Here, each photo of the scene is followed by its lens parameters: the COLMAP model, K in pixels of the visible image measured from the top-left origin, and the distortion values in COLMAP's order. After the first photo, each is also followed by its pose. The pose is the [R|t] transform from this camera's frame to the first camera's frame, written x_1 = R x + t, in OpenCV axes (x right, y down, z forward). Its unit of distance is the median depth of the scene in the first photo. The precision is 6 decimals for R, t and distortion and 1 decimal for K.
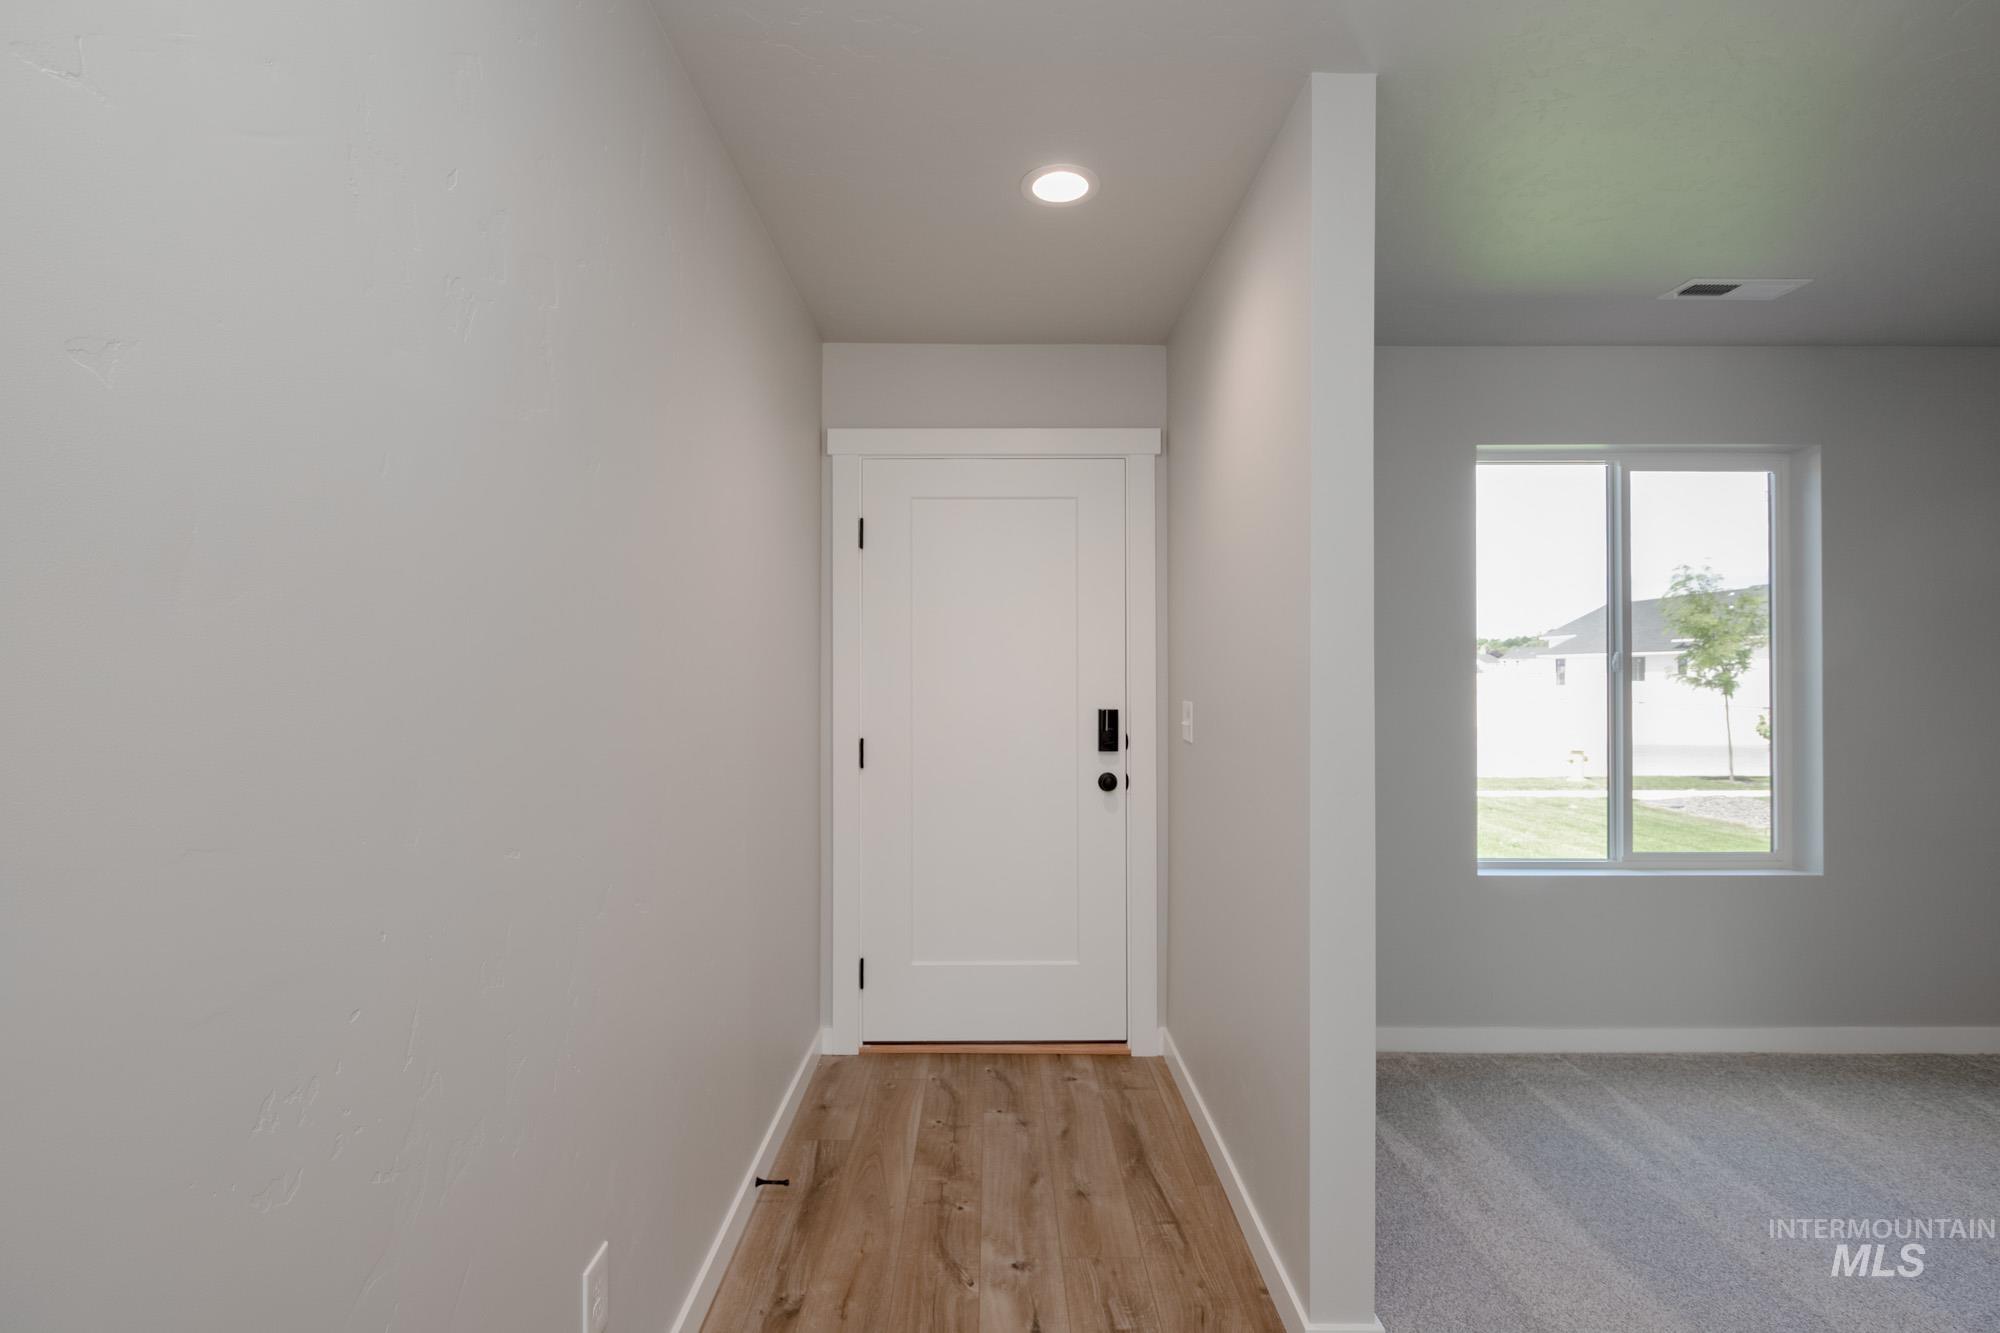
lens RADIAL K [[952.1, 0, 991.2], [0, 952.1, 663.7], [0, 0, 1]] dist [0.012973, -0.006788]
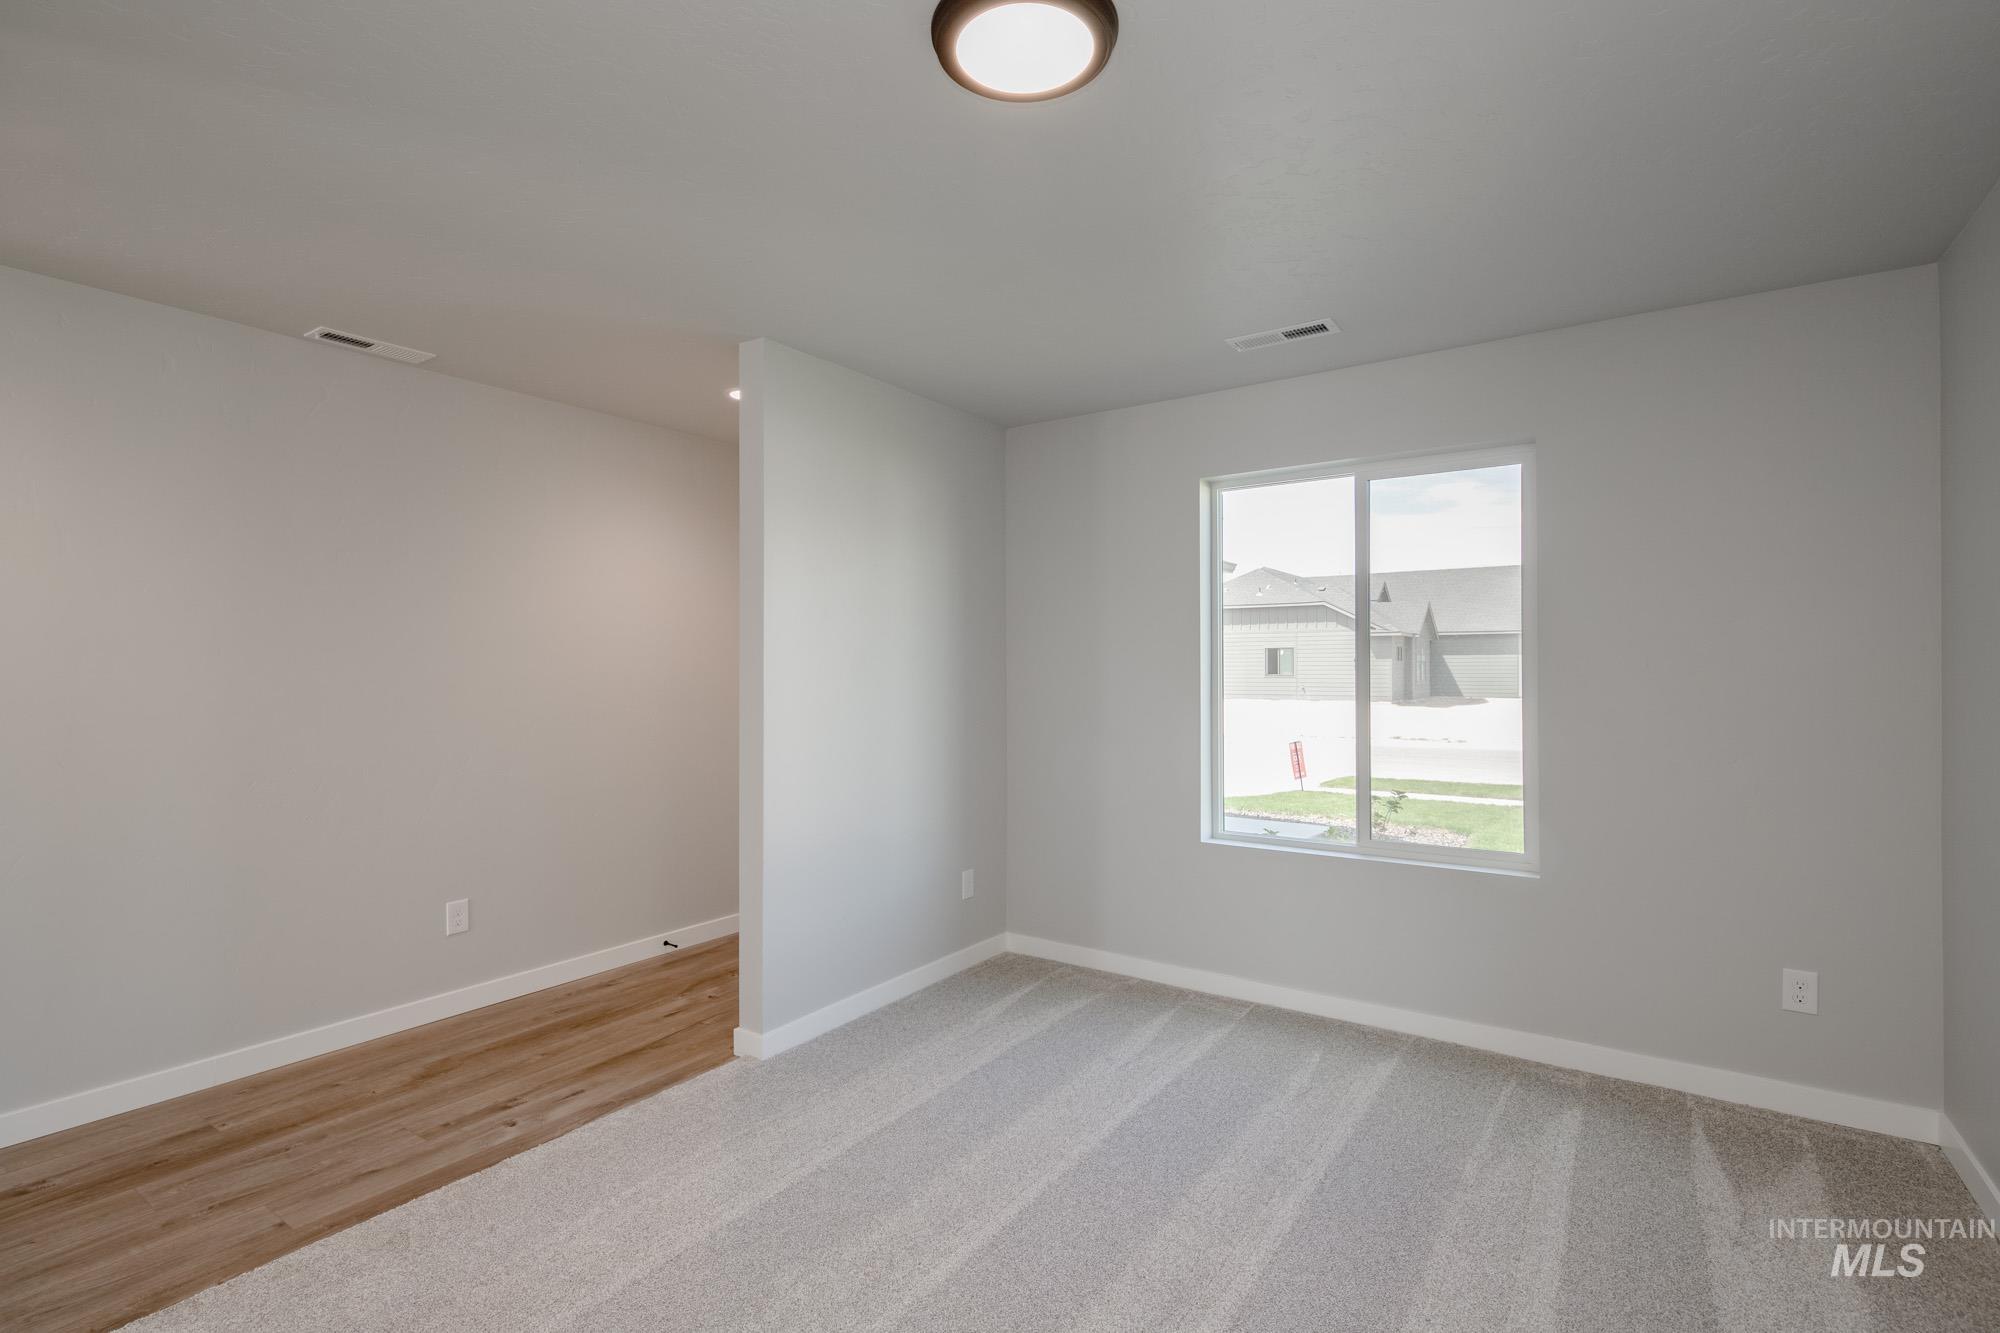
lens RADIAL K [[933.8, 0, 987.1], [0, 933.8, 670.2], [0, 0, 1]] dist [0.019665, -0.008270]
pose [[0.816680, -0.004838, -0.577071, 0.966338], [0.005859, 0.999983, -0.000091, 0.007332], [0.577061, -0.003307, 0.816694, -0.099060]]
